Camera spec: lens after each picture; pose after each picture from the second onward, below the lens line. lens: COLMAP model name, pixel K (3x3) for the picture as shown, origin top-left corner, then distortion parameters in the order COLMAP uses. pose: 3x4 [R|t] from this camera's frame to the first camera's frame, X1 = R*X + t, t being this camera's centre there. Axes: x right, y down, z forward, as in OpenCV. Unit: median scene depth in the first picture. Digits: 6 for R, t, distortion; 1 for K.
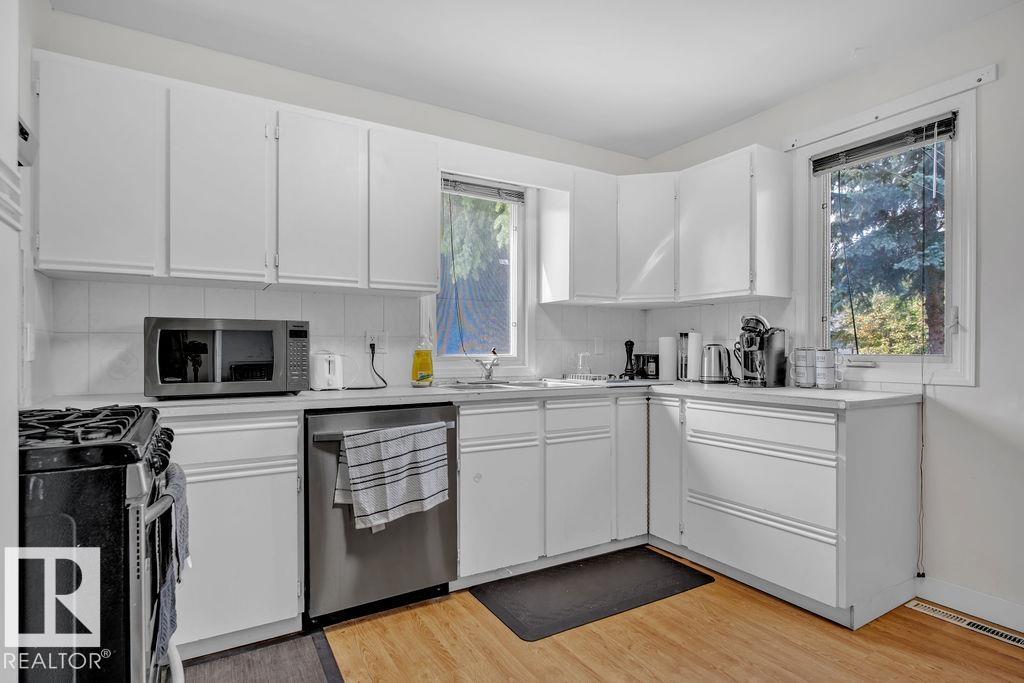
lens RADIAL K [[529.5, 0, 508.7], [0, 529.5, 349.9], [0, 0, 1]] dist [-0.000681, 0.000157]
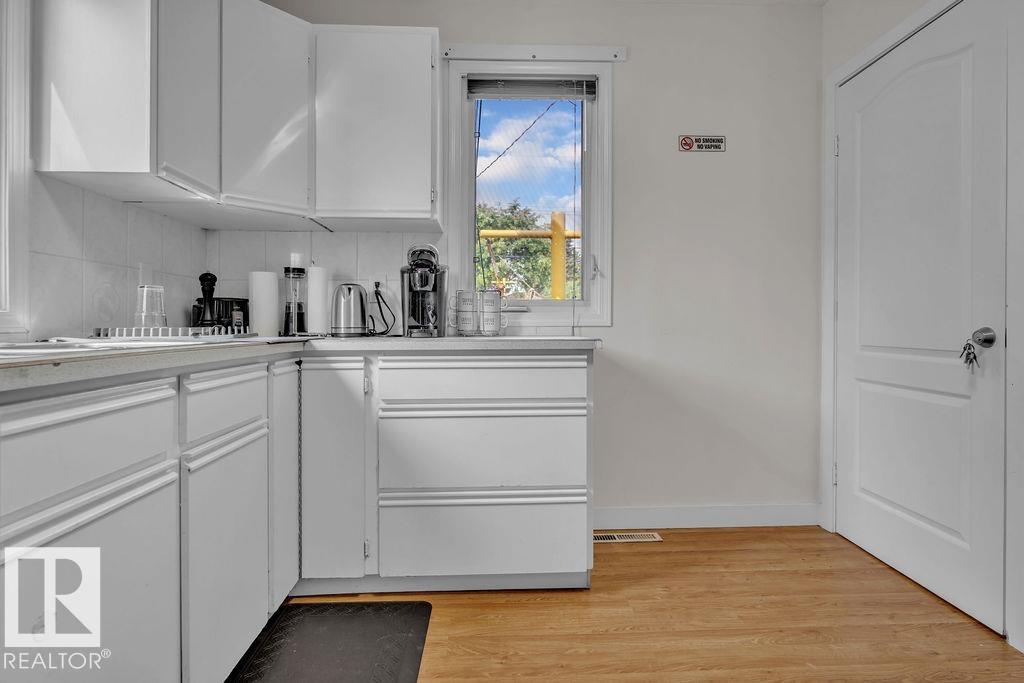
lens RADIAL K [[535.5, 0, 512.0], [0, 535.5, 325.0], [0, 0, 1]] dist [-0.000896, 0.000181]
pose [[0.470833, -0.003302, 0.882216, -0.202575], [-0.000041, 0.999993, 0.003764, 0.054976], [-0.882222, -0.001809, 0.470830, 0.575552]]
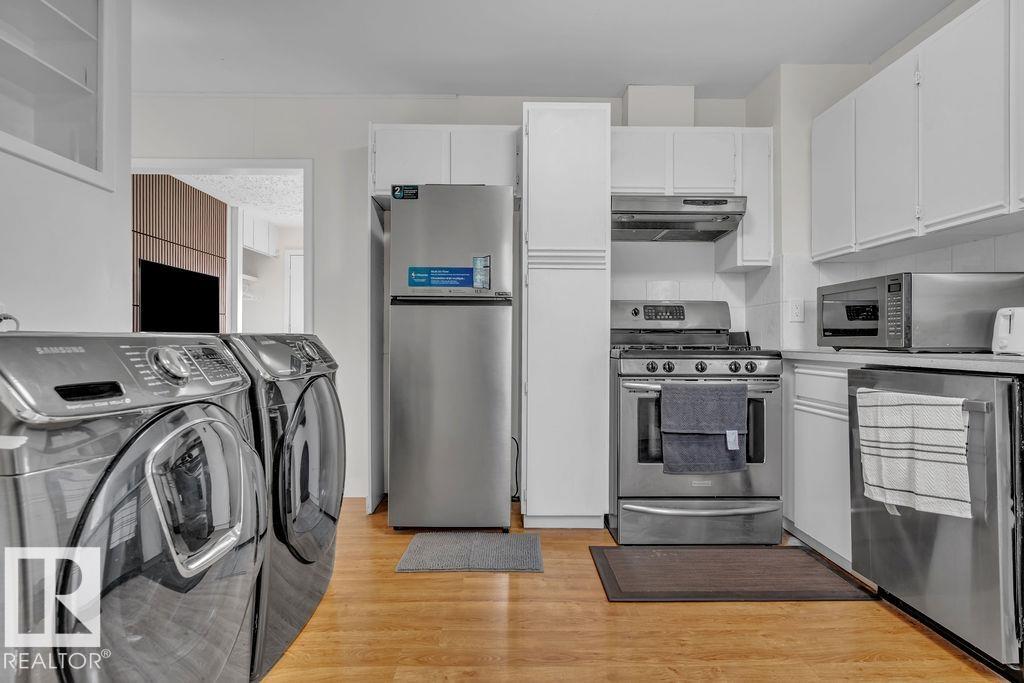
lens RADIAL K [[534.8, 0, 507.5], [0, 534.8, 340.3], [0, 0, 1]] dist [-0.000640, -0.000554]
pose [[-0.497252, -0.001063, -0.867605, 0.671485], [-0.004725, 0.999988, 0.001482, 0.056801], [0.867593, 0.004836, -0.497251, 0.747867]]
